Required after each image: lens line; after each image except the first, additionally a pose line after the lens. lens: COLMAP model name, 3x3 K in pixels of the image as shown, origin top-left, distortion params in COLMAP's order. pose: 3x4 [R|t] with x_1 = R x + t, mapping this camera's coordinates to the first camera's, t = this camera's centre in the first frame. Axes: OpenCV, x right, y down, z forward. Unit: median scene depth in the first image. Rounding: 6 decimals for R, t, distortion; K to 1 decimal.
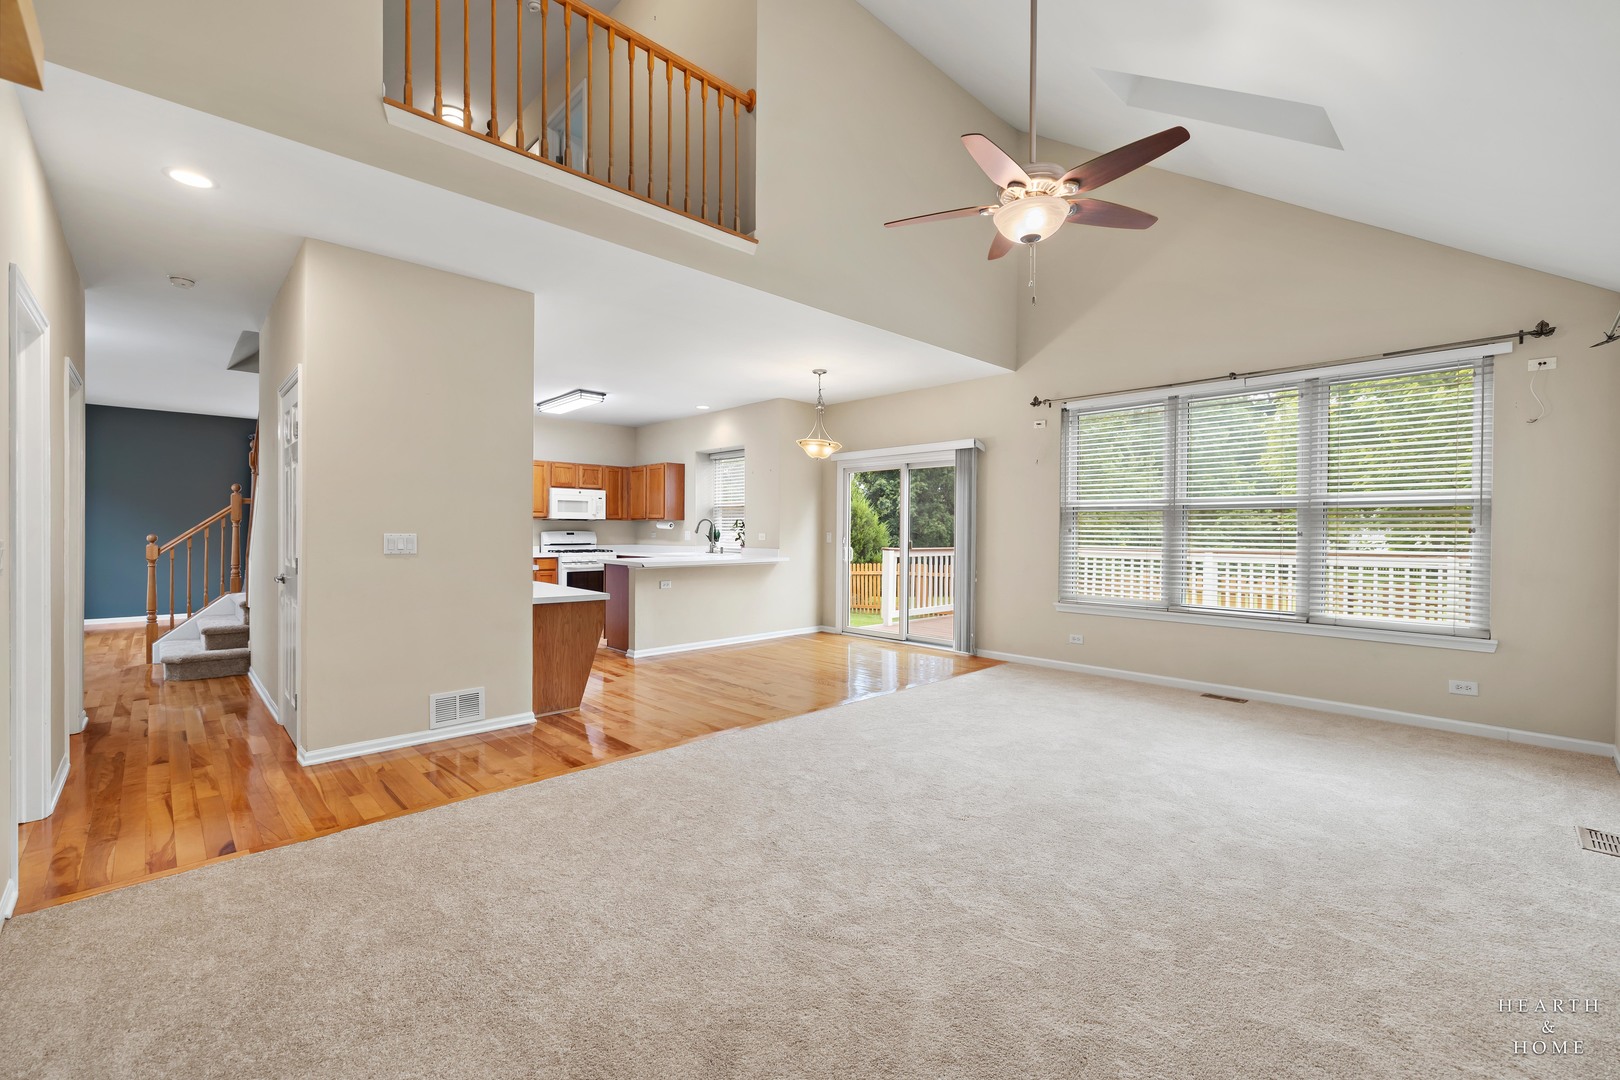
lens RADIAL K [[677.5, 0, 810.0], [0, 677.5, 540.0], [0, 0, 1]] dist [-0.000711, -0.000143]
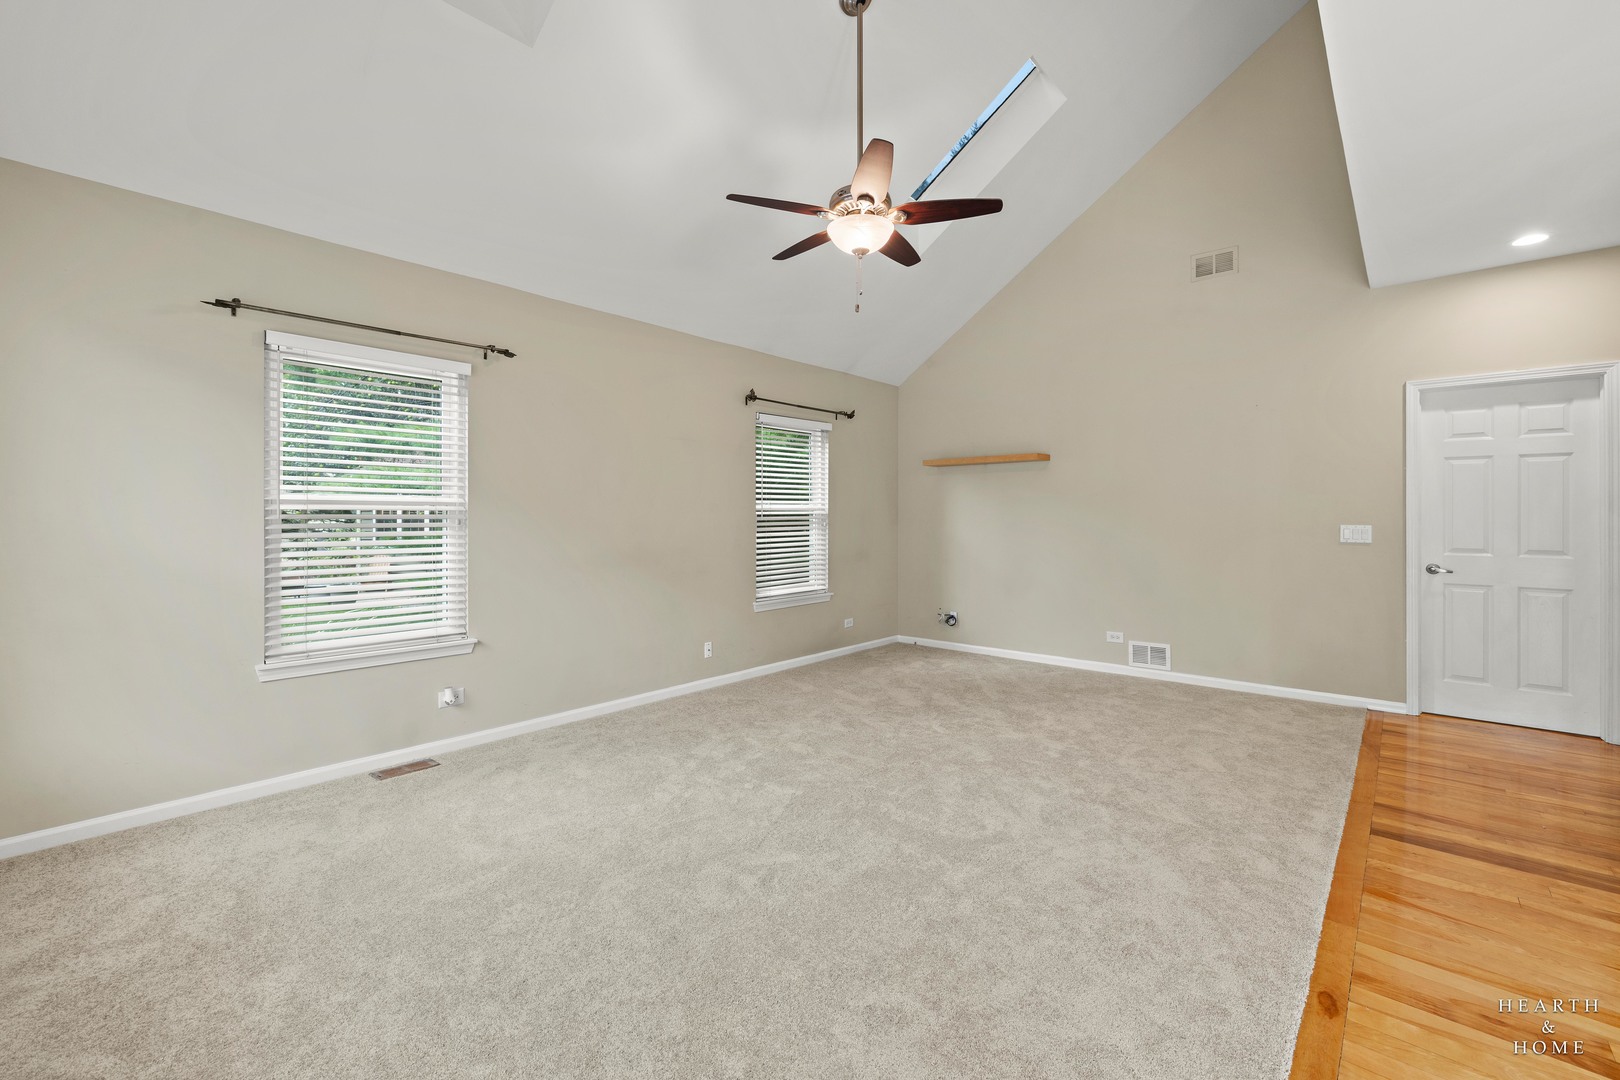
lens RADIAL K [[690.0, 0, 802.4], [0, 690.0, 517.7], [0, 0, 1]] dist [0.001060, 0.000011]
pose [[-0.996791, -0.005247, -0.079877, 0.169445], [-0.006510, 0.999858, 0.015553, -0.011165], [0.079784, 0.016023, -0.996683, 0.701892]]
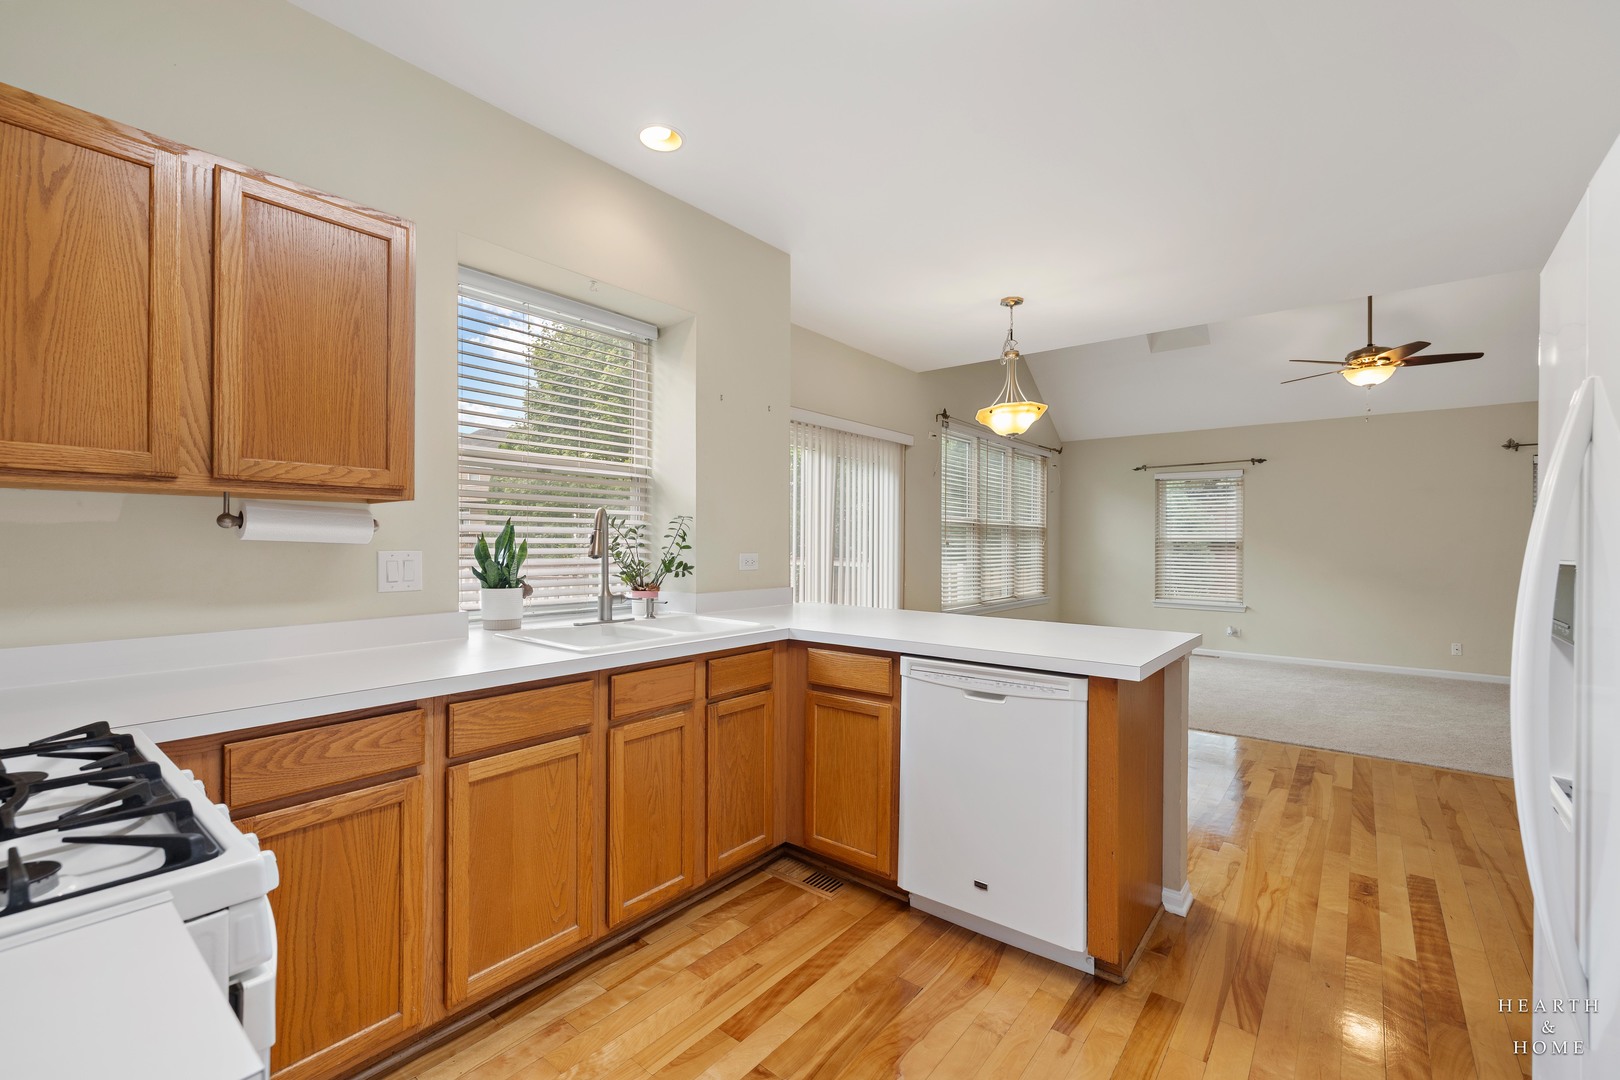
lens RADIAL K [[682.5, 0, 803.6], [0, 682.5, 535.9], [0, 0, 1]] dist [0.000574, 0.000032]
pose [[-0.119171, 0.002077, 0.992872, -0.434769], [0.007480, 0.999971, -0.001194, -0.017285], [-0.992846, 0.007285, -0.119184, 0.902838]]
